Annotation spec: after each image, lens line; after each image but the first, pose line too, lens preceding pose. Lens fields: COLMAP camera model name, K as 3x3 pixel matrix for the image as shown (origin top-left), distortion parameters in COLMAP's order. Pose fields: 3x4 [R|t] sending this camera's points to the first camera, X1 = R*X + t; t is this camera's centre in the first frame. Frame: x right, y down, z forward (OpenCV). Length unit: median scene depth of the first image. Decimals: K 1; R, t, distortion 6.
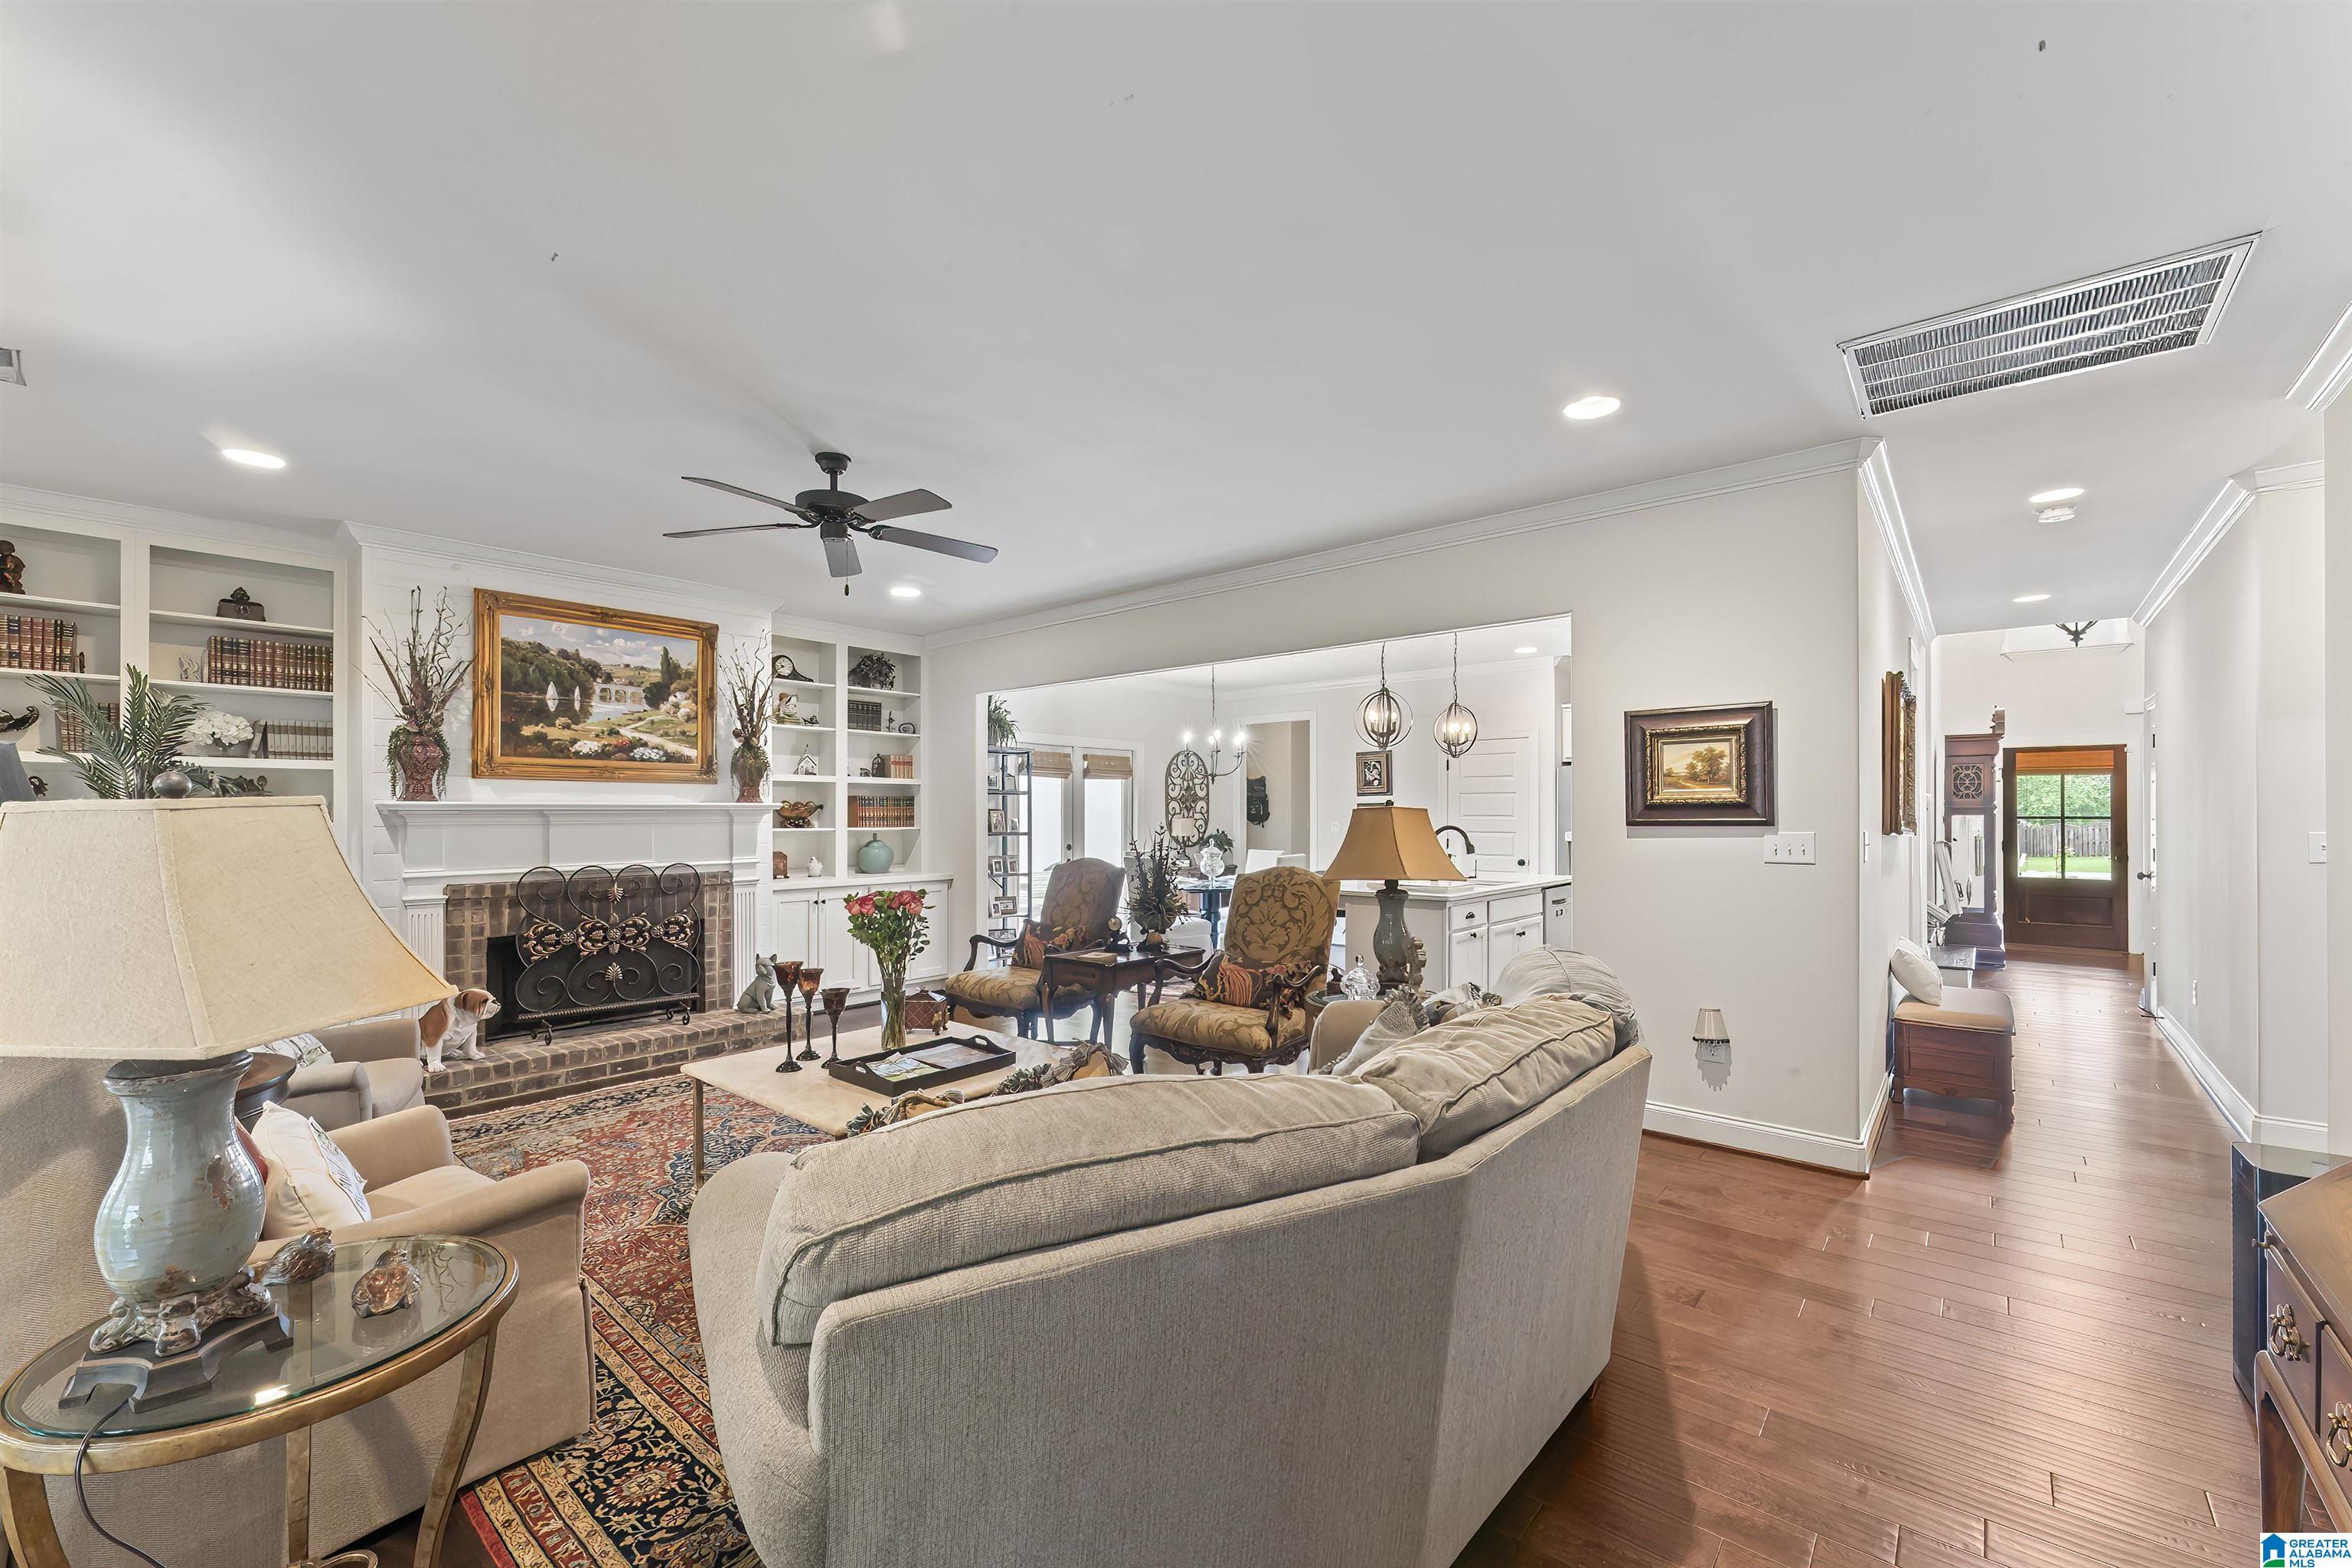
lens RADIAL K [[948.7, 0, 1175.9], [0, 948.7, 803.3], [0, 0, 1]] dist [0.001298, 0.000136]
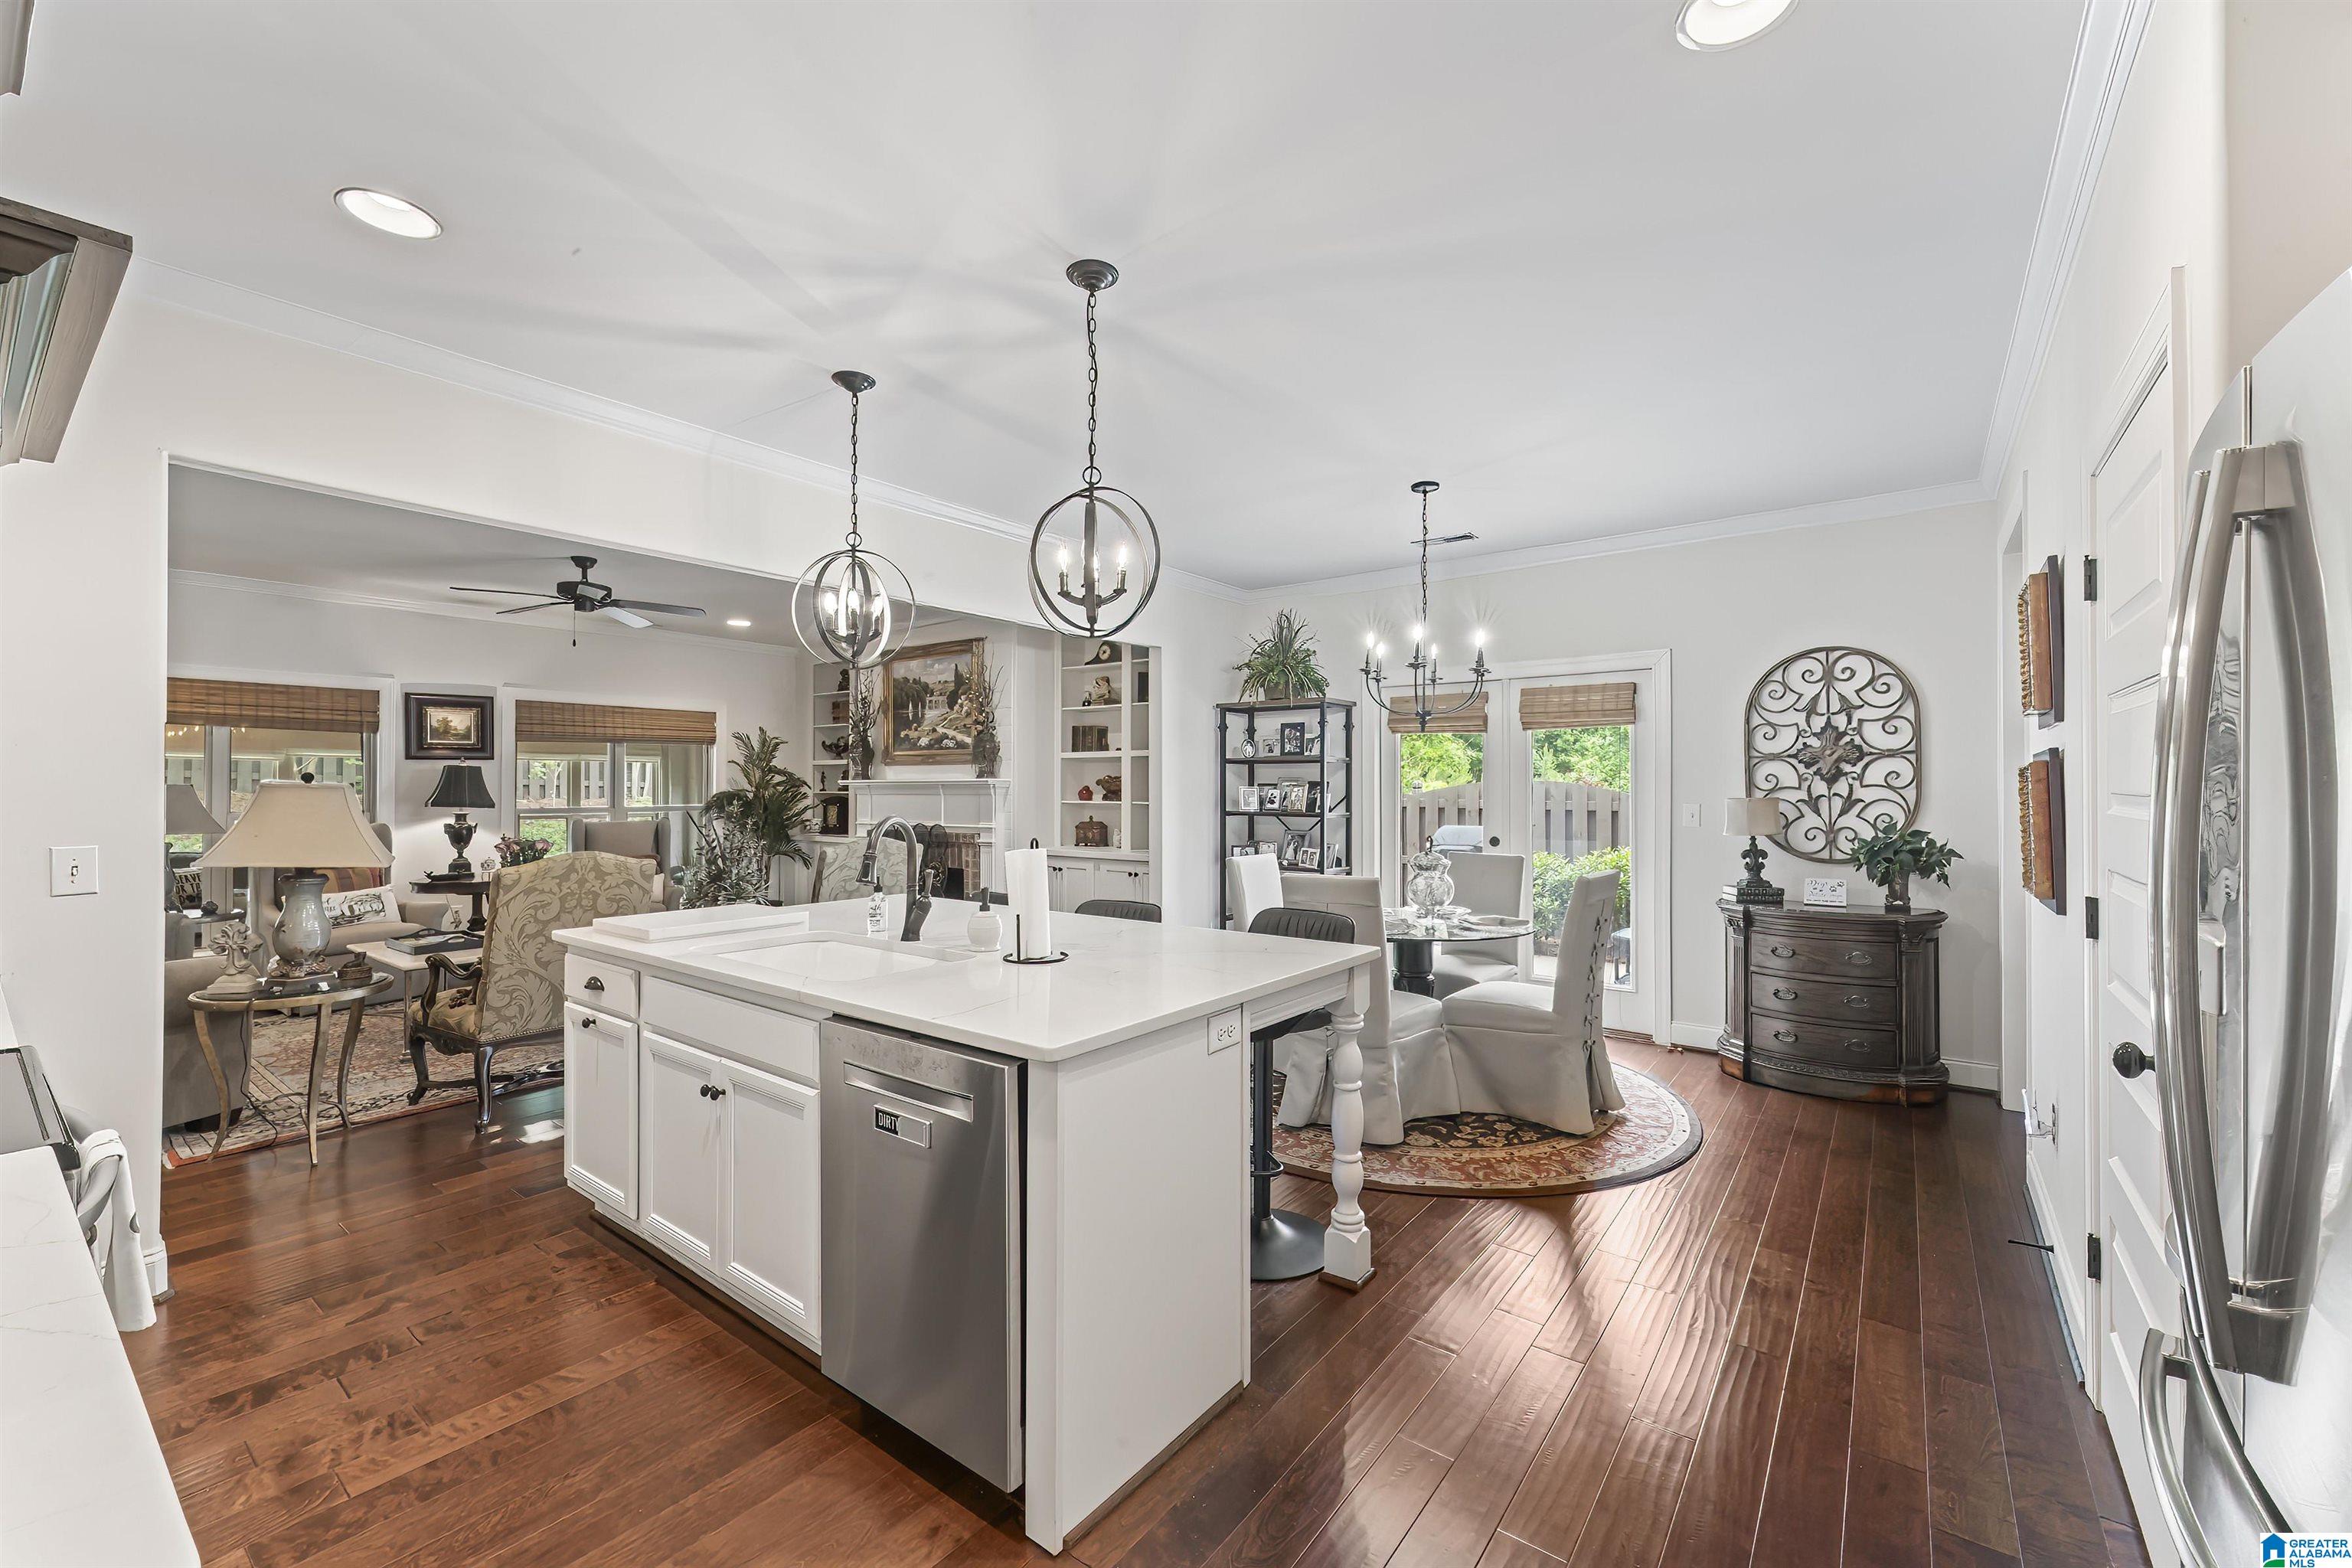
lens RADIAL K [[948.7, 0, 1187.6], [0, 948.7, 773.8], [0, 0, 1]] dist [0.001298, 0.000136]
pose [[0.054851, -0.005183, -0.998481, 0.809034], [0.015124, 0.999876, -0.004360, 0.002728], [0.998380, -0.014862, 0.054923, 1.231741]]
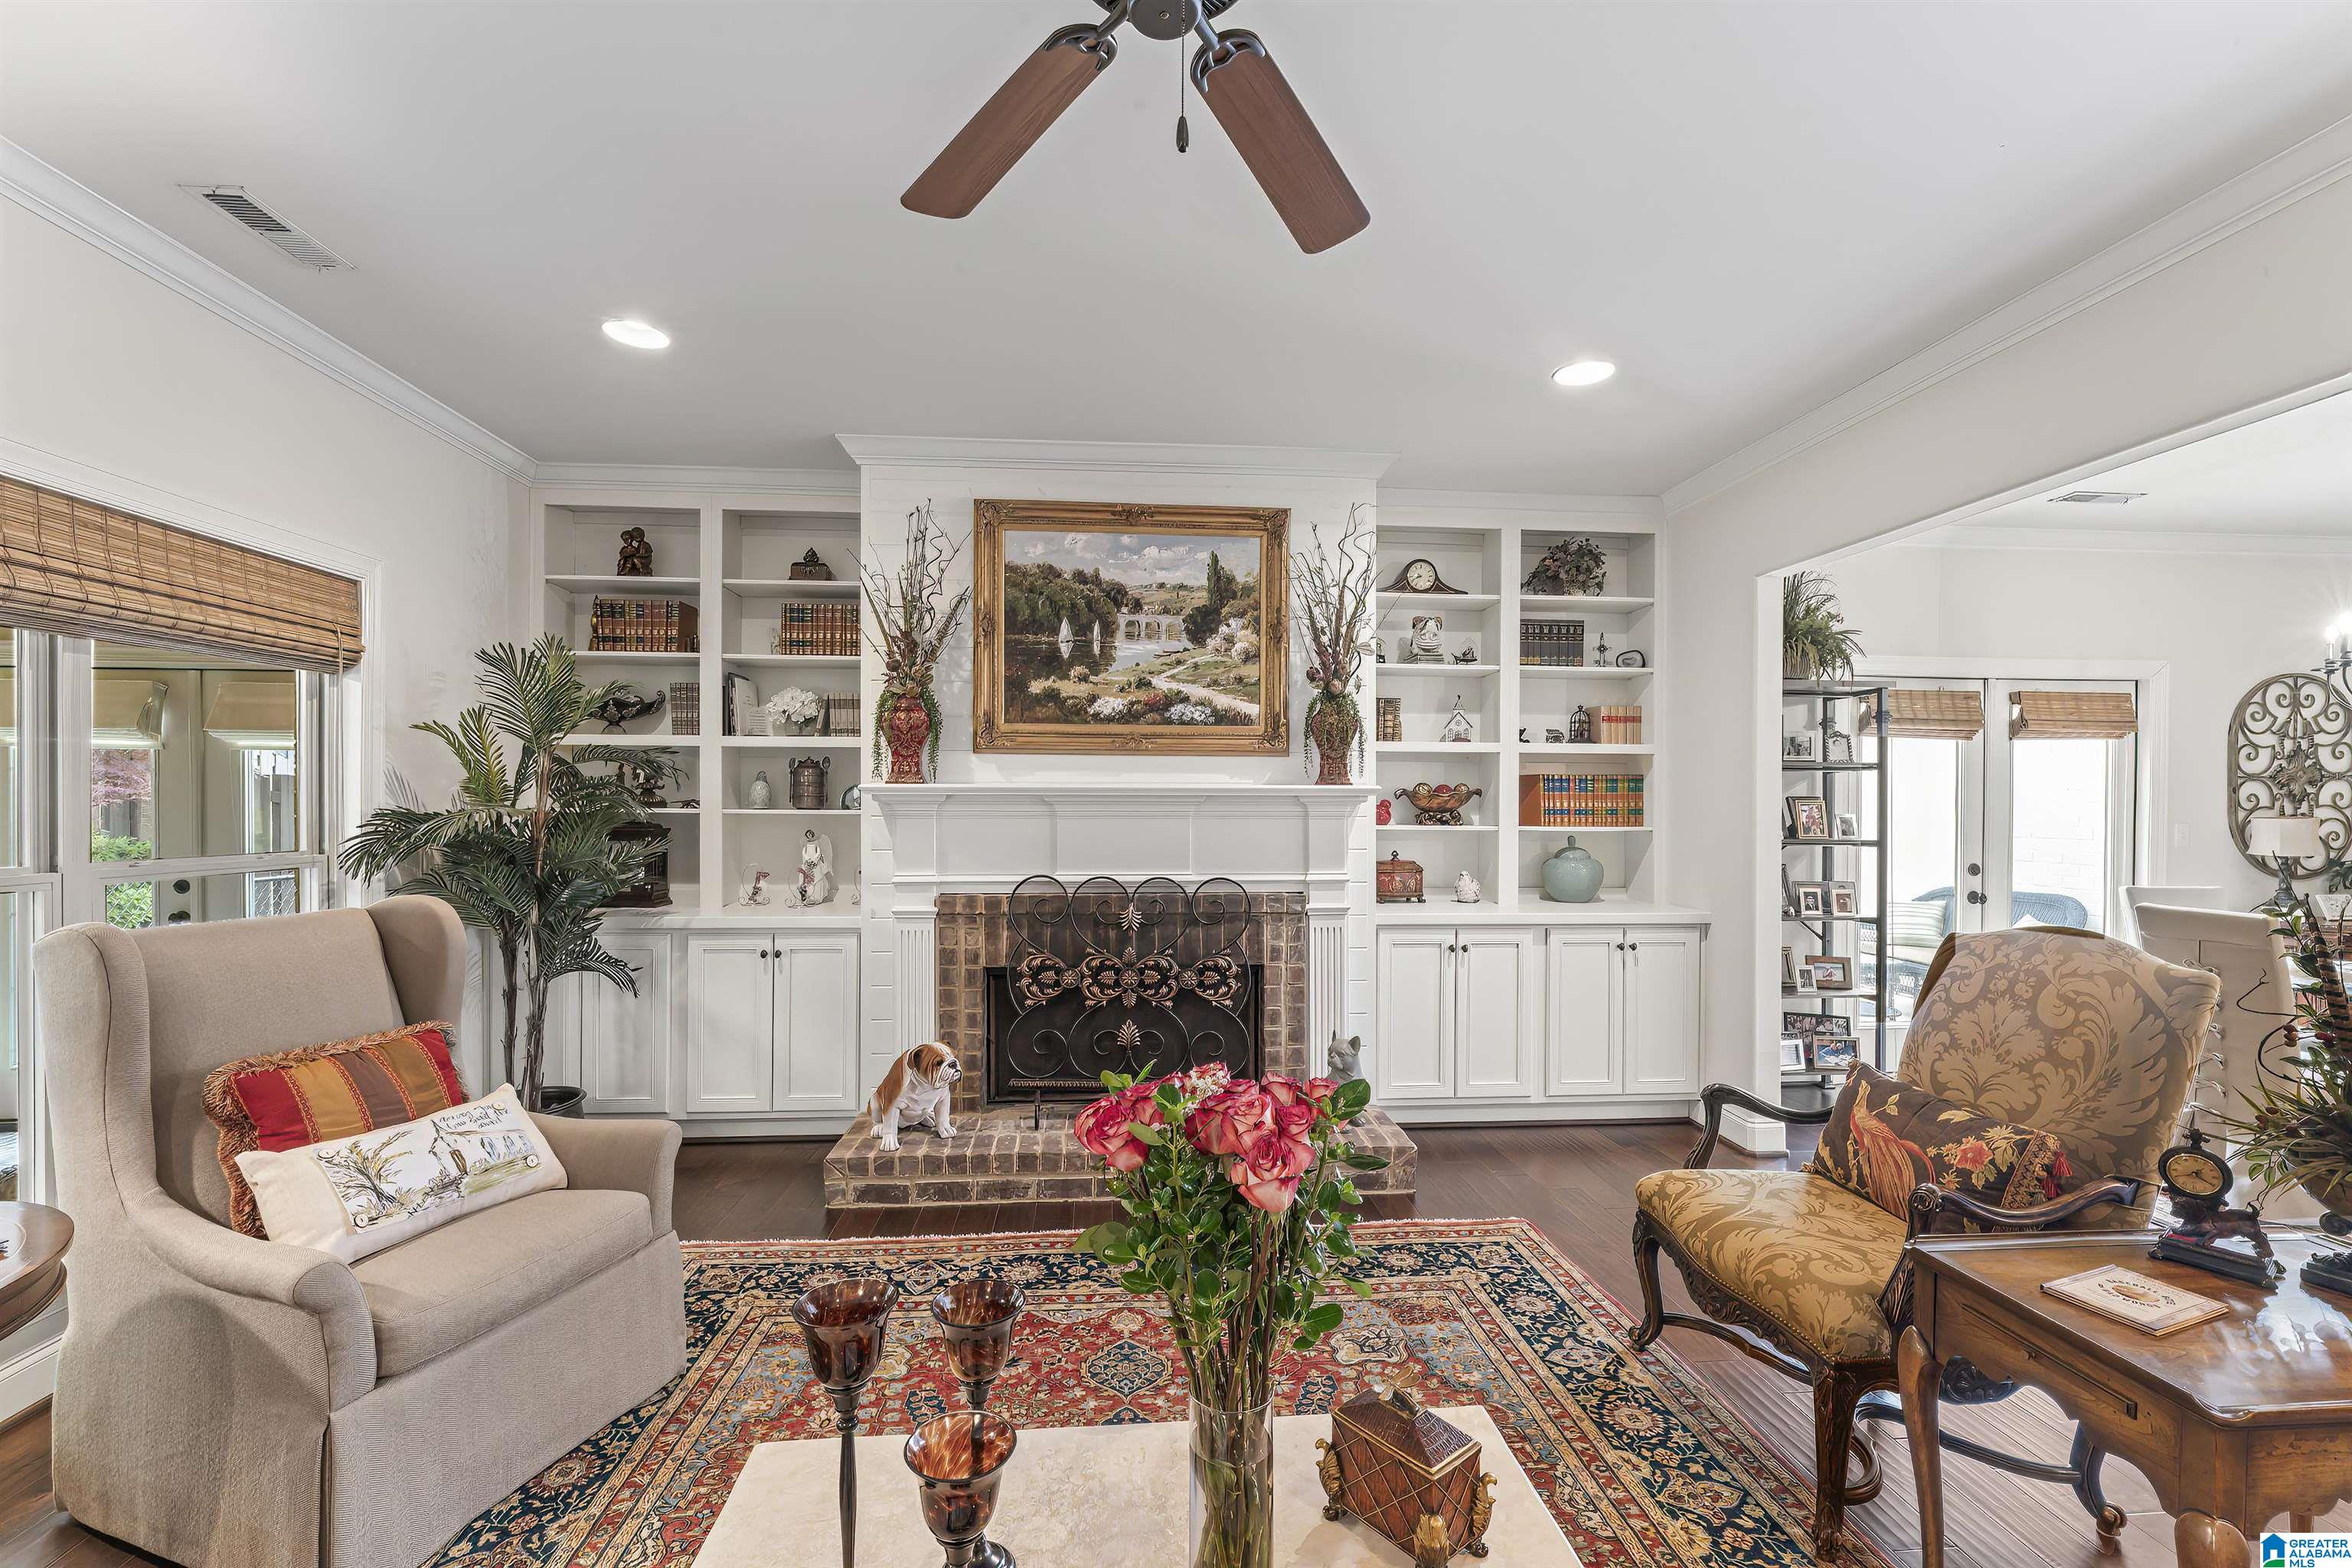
lens RADIAL K [[986.1, 0, 1171.2], [0, 986.1, 805.6], [0, 0, 1]] dist [-0.002209, -0.001052]
pose [[0.705522, 0.008875, -0.708633, -0.064899], [0.001352, 0.999903, 0.013868, 0.004022], [0.708687, -0.010742, 0.705441, 0.479617]]
